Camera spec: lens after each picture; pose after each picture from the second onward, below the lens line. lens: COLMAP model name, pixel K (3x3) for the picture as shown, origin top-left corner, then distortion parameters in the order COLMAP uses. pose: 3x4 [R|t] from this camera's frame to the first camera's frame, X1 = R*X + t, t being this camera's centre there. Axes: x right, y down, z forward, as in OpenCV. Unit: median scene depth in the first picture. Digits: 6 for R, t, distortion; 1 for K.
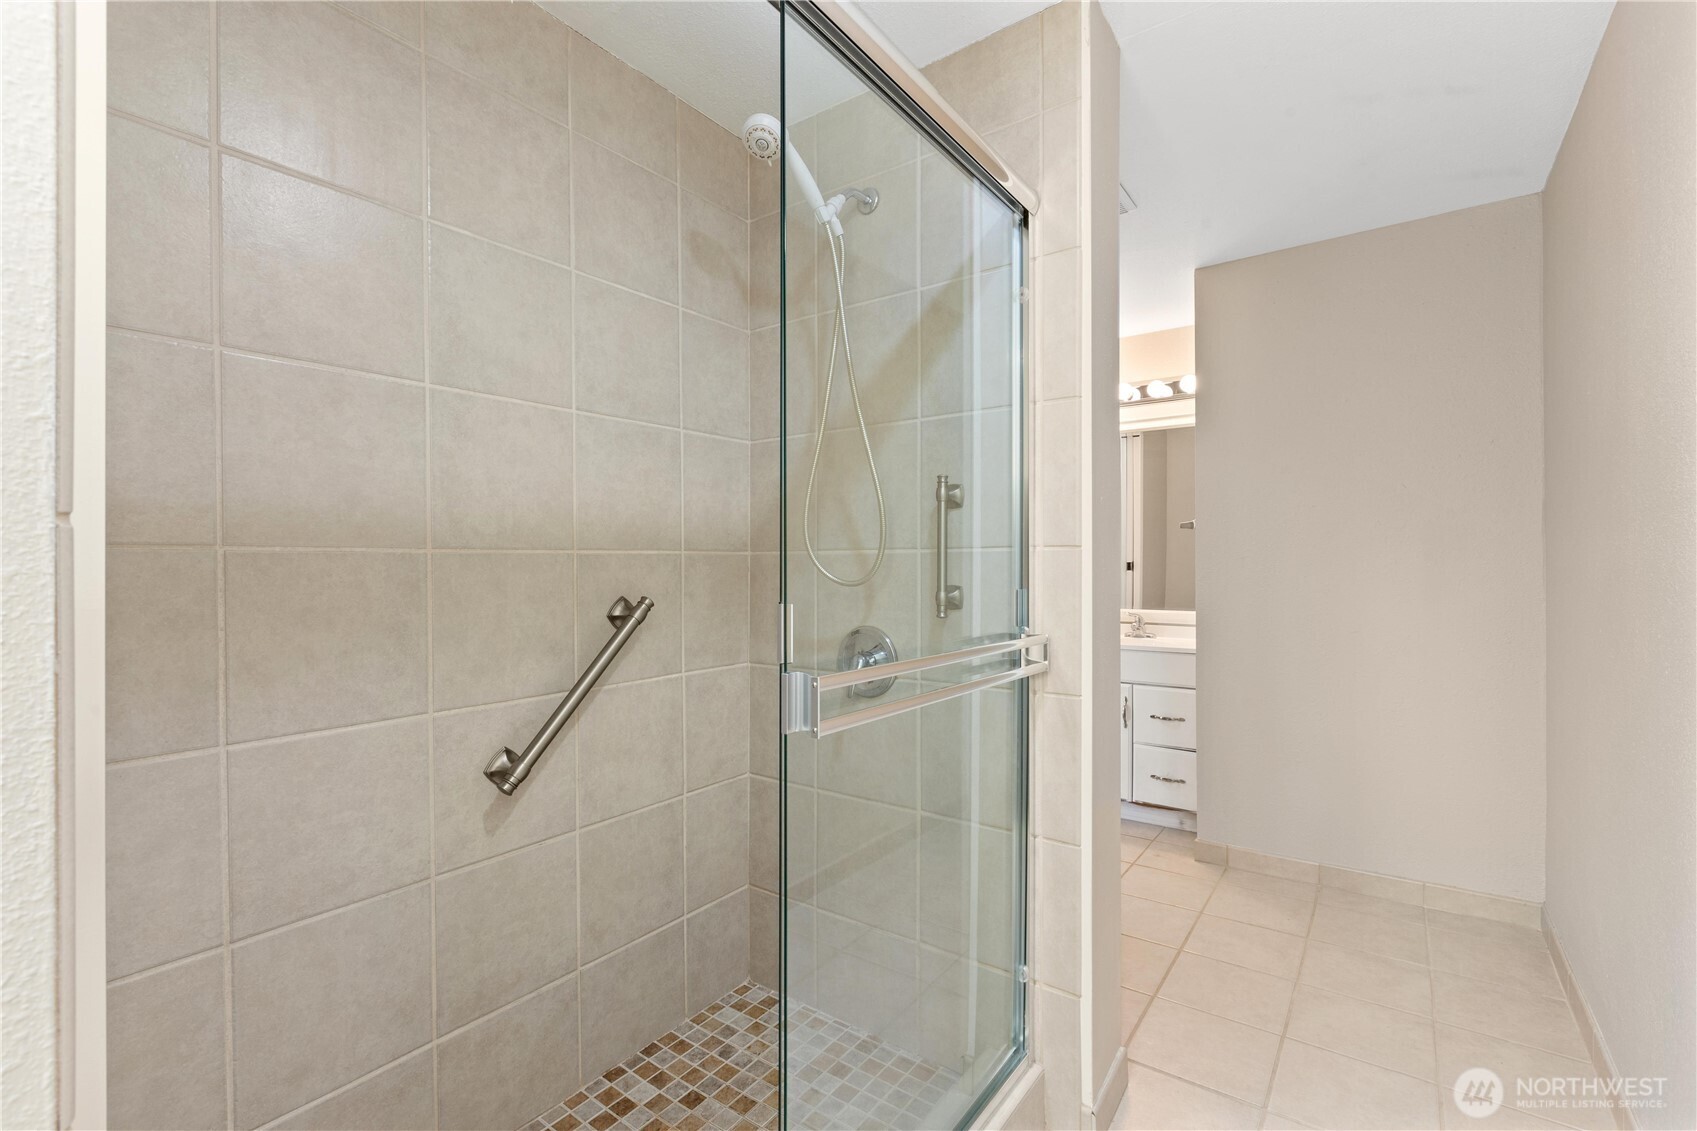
lens RADIAL K [[758.0, 0, 848.7], [0, 758.0, 558.5], [0, 0, 1]] dist [0.000074, -0.000266]
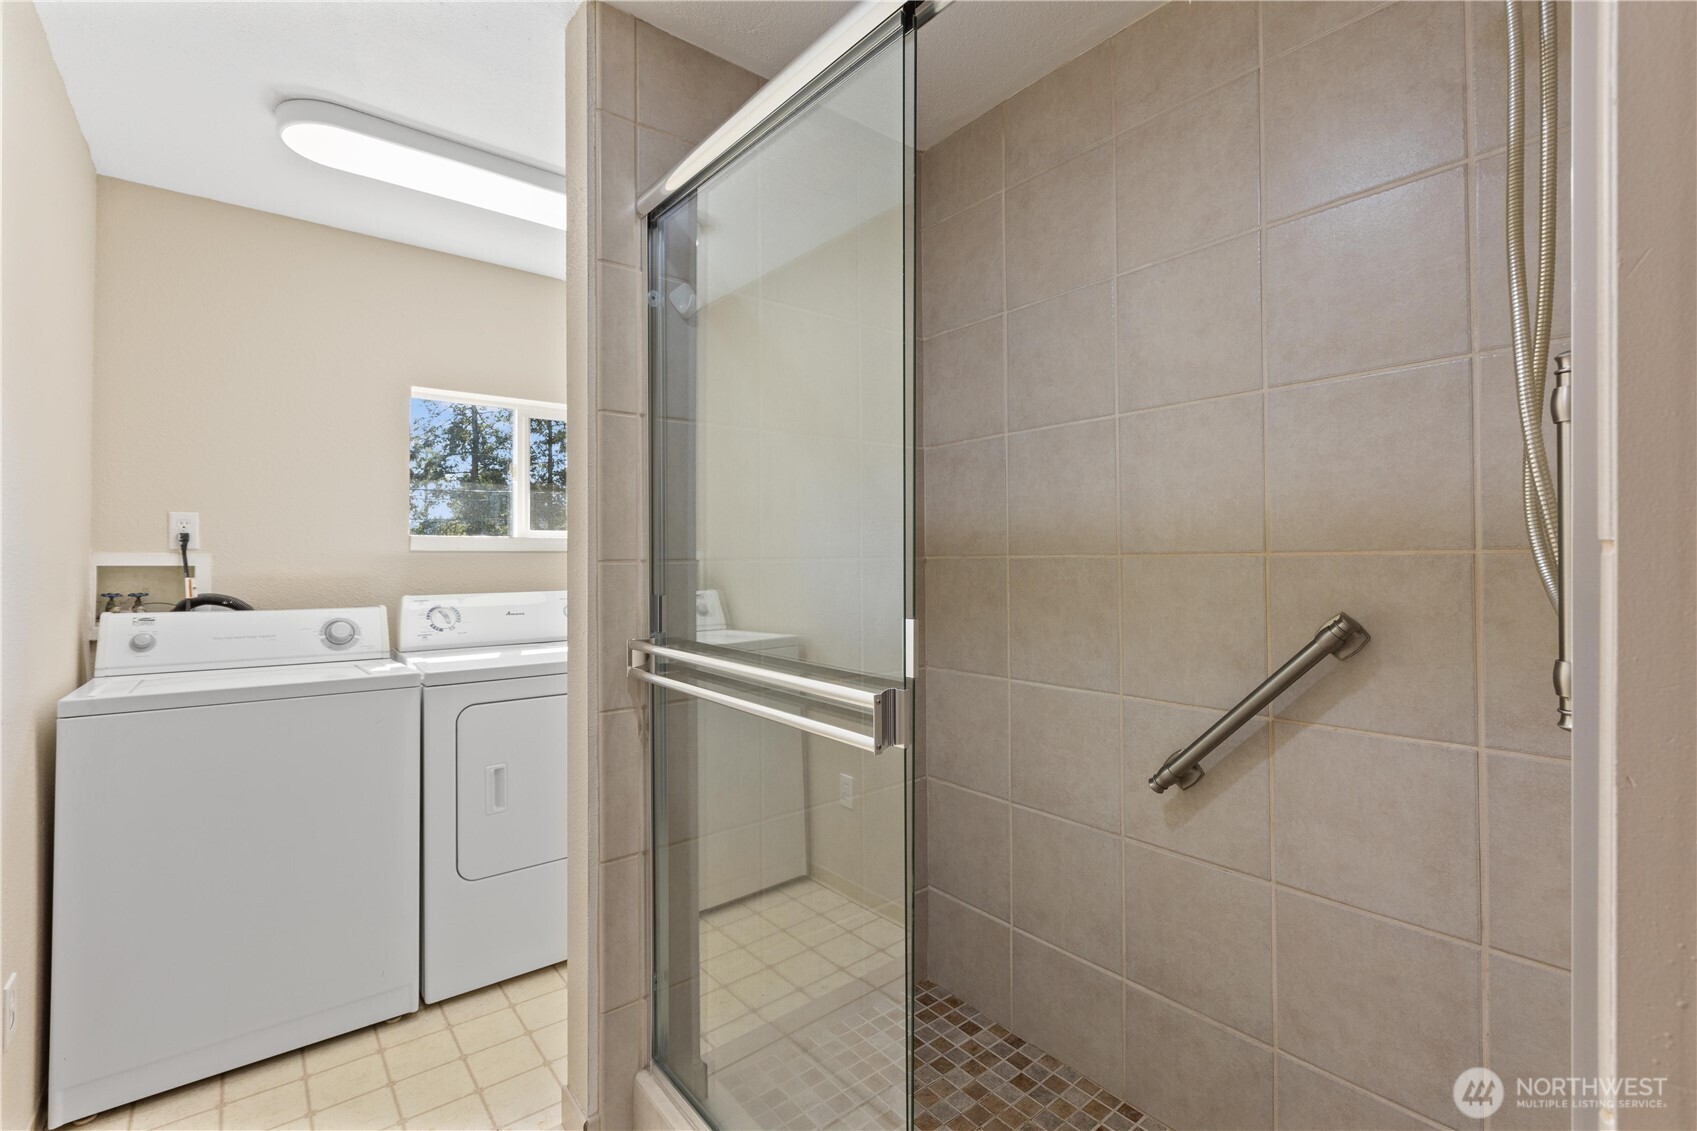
lens RADIAL K [[758.0, 0, 848.7], [0, 758.0, 558.5], [0, 0, 1]] dist [0.000074, -0.000266]
pose [[-0.255537, -0.003297, -0.966794, 0.622083], [0.003752, 0.999983, -0.004402, -0.002664], [0.966792, -0.004752, -0.255521, 0.808361]]
